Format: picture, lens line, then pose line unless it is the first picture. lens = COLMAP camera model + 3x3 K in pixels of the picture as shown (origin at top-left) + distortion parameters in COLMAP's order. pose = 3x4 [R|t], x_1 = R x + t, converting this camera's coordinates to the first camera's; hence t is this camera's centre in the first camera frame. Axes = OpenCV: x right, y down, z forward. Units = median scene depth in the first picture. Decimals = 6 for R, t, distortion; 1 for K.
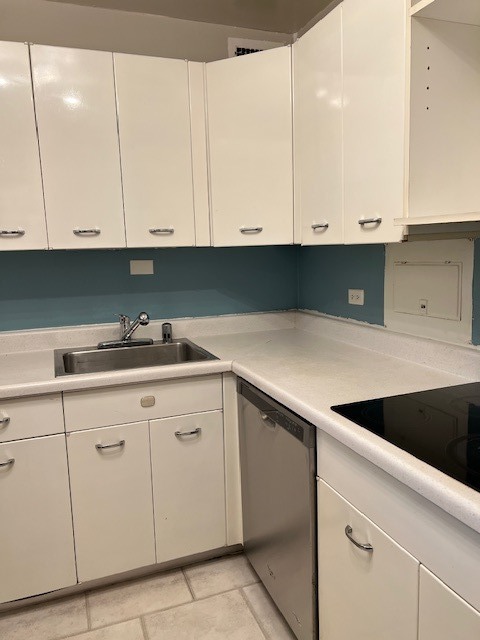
lens RADIAL K [[492.5, 0, 237.0], [0, 492.5, 323.5], [0, 0, 1]] dist [0.025363, -0.000918]
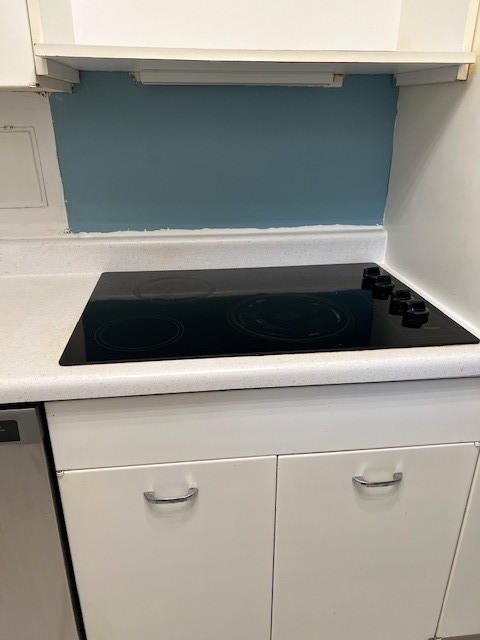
lens RADIAL K [[492.5, 0, 237.0], [0, 492.5, 323.5], [0, 0, 1]] dist [0.025363, -0.000918]
pose [[0.242209, -0.341243, 0.908234, -0.213804], [0.143845, 0.938392, 0.314213, -0.029082], [-0.959502, 0.054540, 0.276373, 0.418968]]
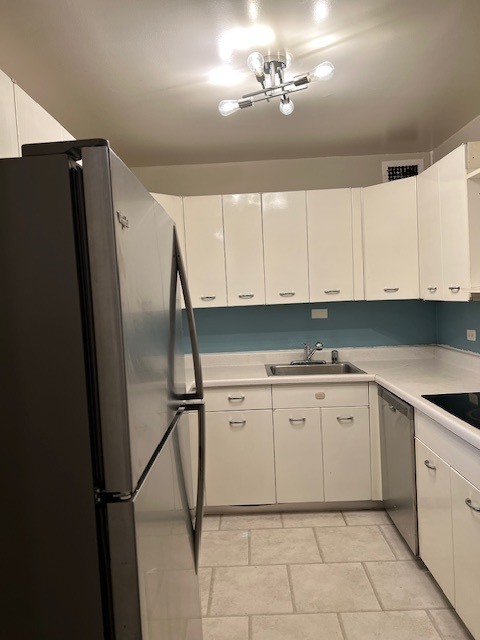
lens RADIAL K [[492.5, 0, 237.0], [0, 492.5, 323.5], [0, 0, 1]] dist [0.025363, -0.000918]
pose [[0.932713, 0.007230, -0.360547, 0.144802], [-0.036449, 0.996569, -0.074306, 0.047571], [0.358773, 0.082448, 0.929776, -0.615666]]
